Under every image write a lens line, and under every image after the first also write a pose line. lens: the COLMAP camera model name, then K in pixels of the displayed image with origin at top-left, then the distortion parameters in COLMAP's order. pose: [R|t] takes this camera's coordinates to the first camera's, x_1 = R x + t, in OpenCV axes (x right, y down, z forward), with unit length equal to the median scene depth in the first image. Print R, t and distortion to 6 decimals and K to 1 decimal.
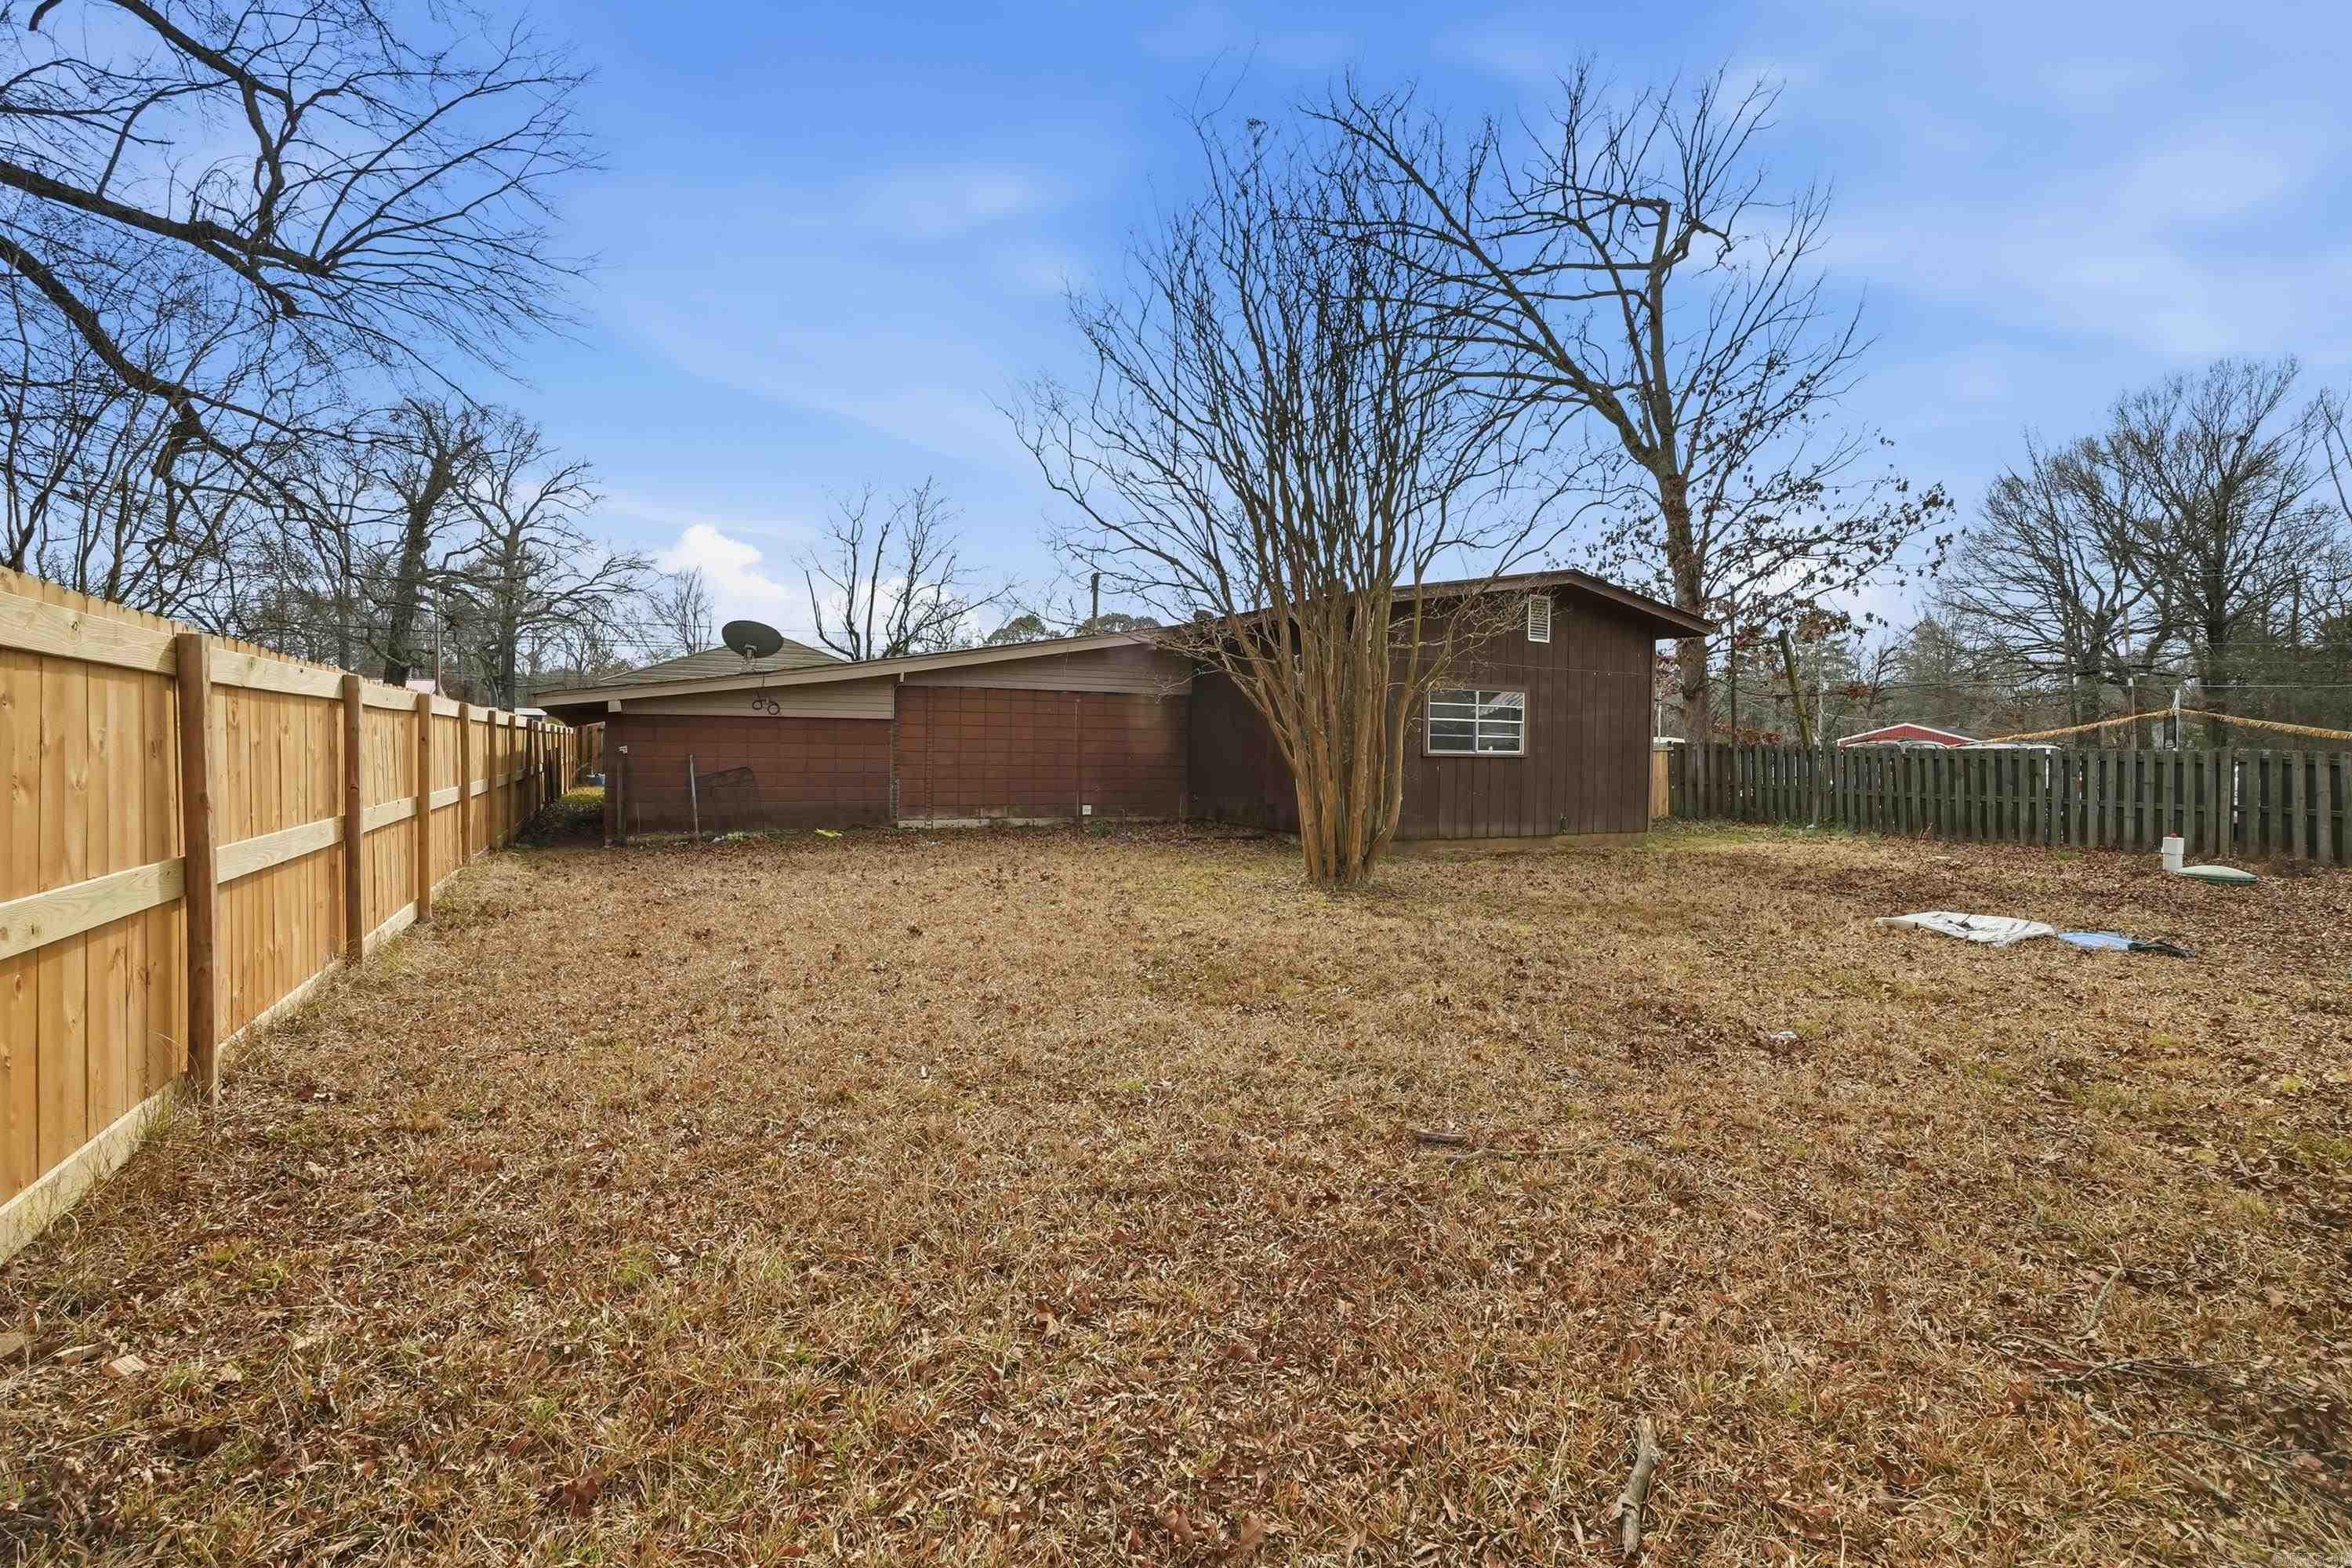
lens RADIAL K [[1080.1, 0, 1172.7], [0, 1080.1, 760.4], [0, 0, 1]] dist [-0.054576, 0.011932]
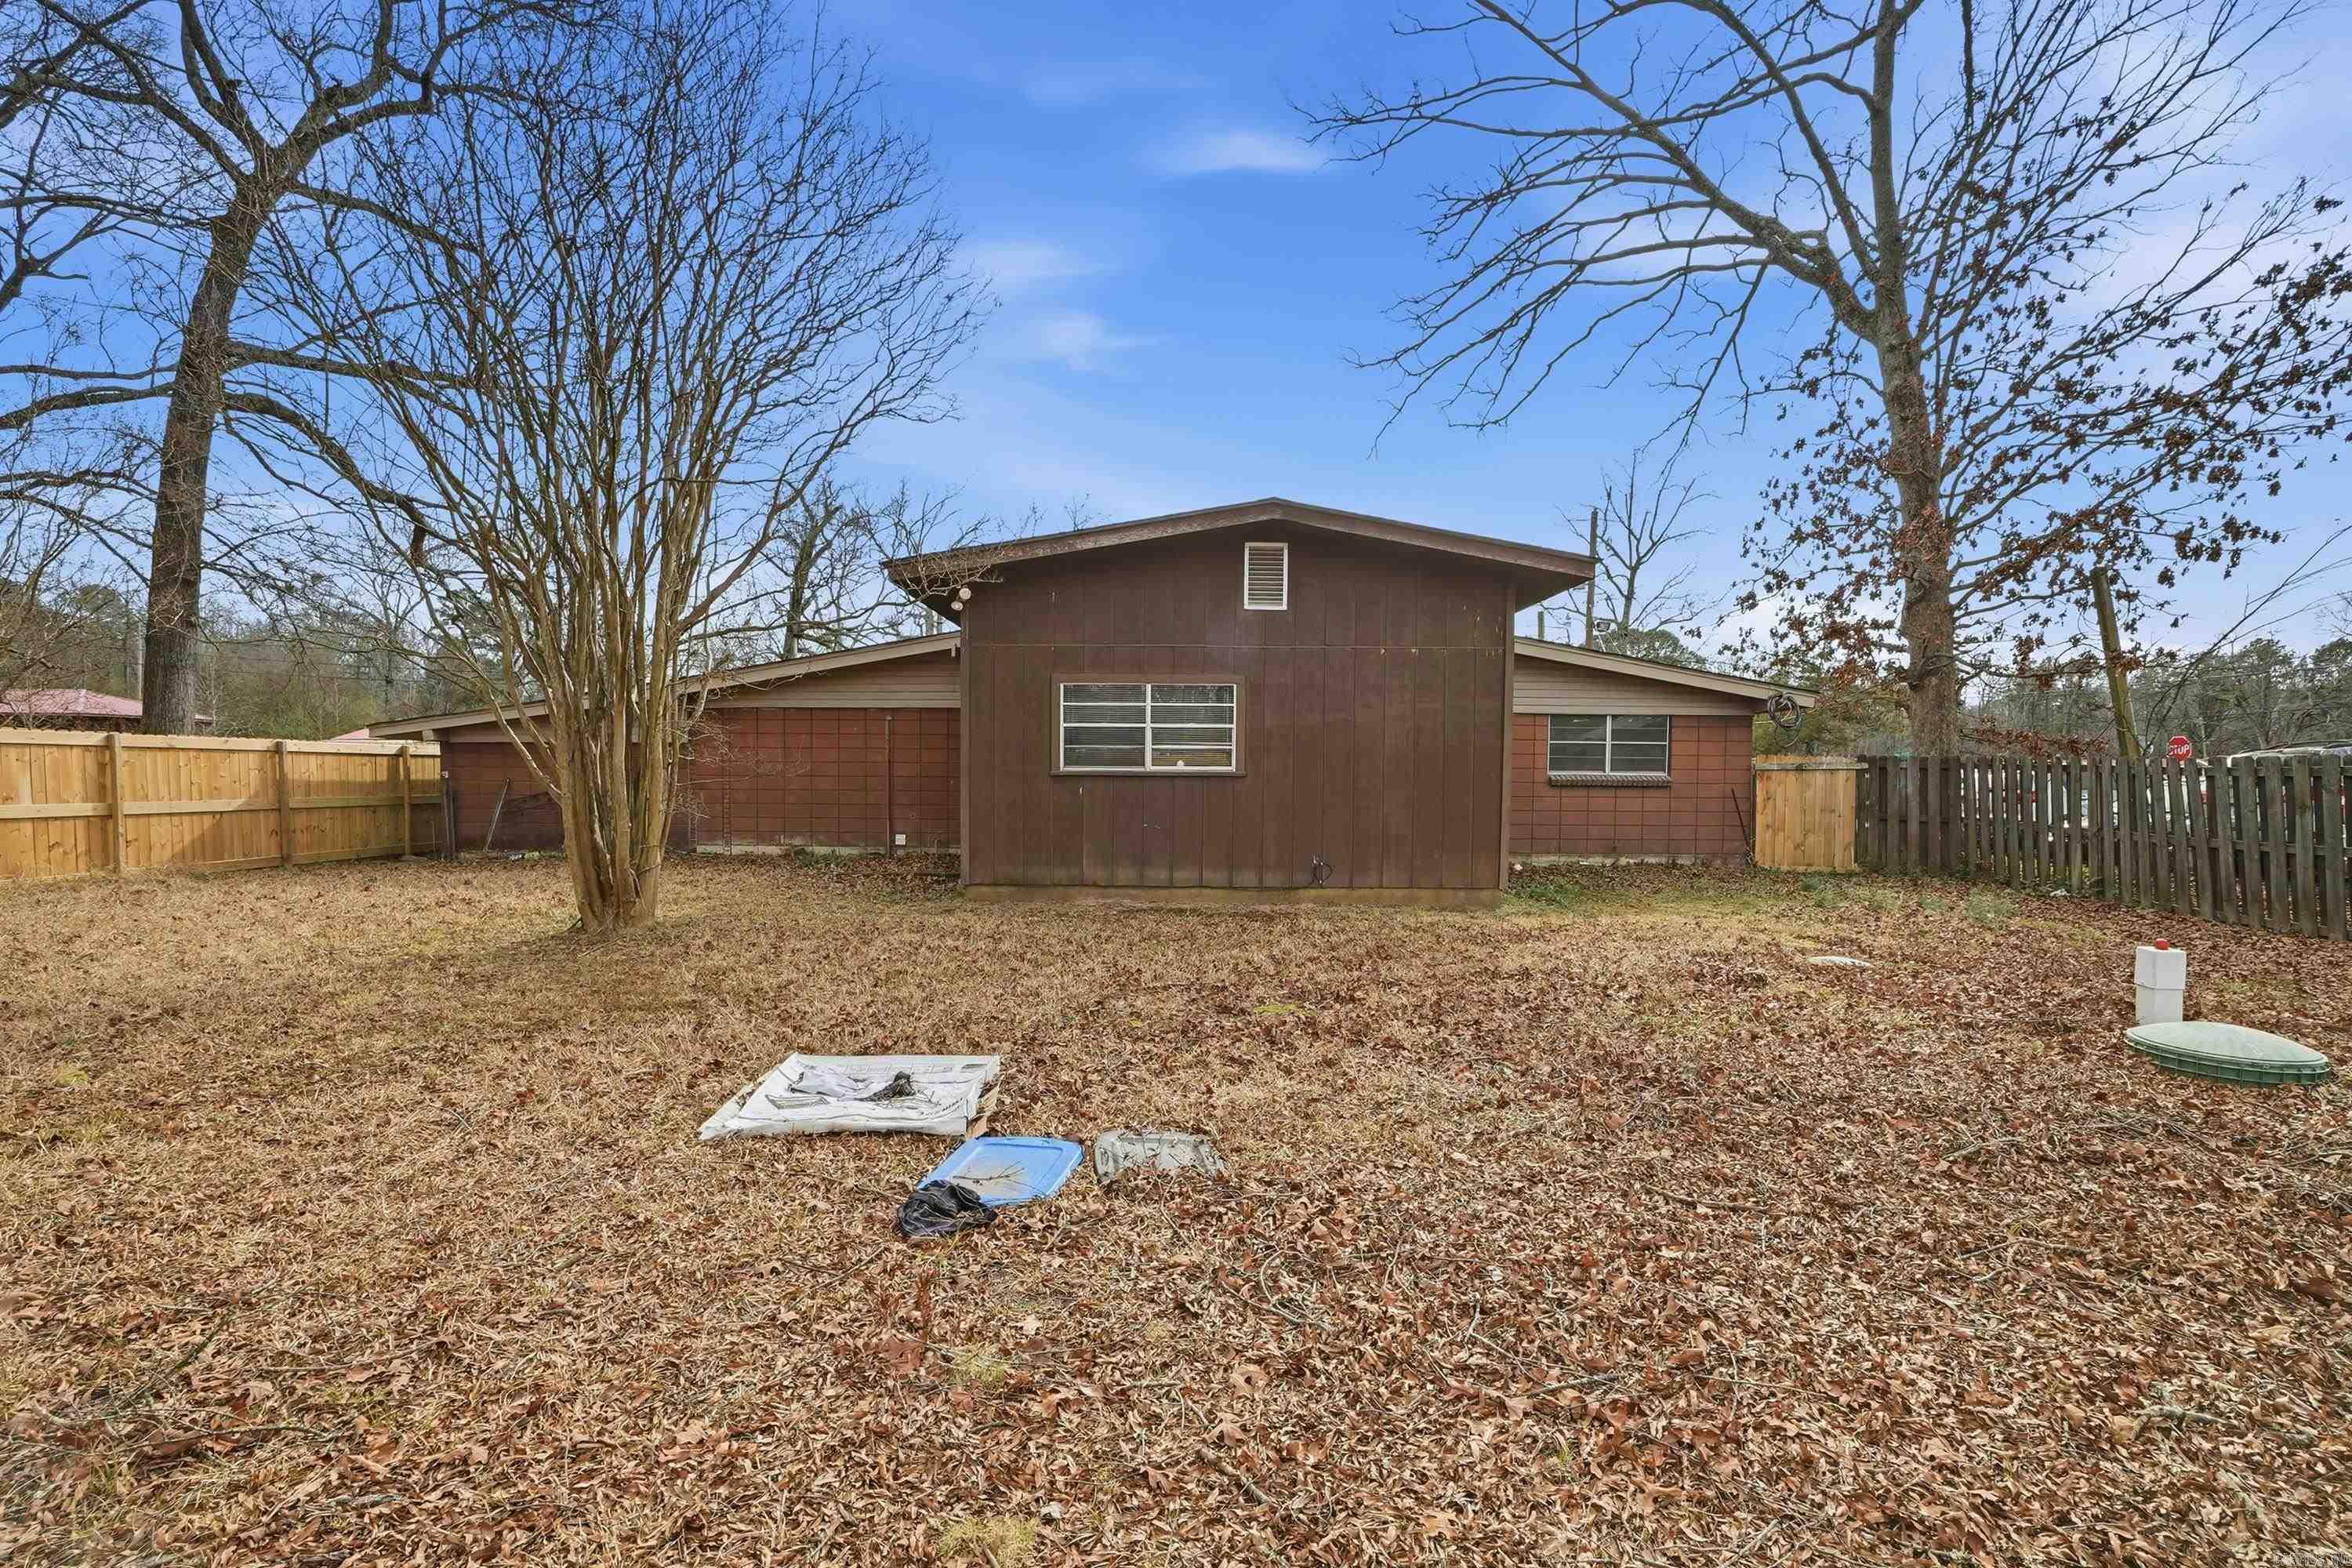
lens RADIAL K [[1080.1, 0, 1174.8], [0, 1080.1, 797.6], [0, 0, 1]] dist [-0.054576, 0.011932]
pose [[0.875326, 0.000997, -0.483532, 0.630805], [0.001675, 0.999986, 0.005095, 0.007765], [0.483530, -0.005270, 0.875312, 0.365487]]
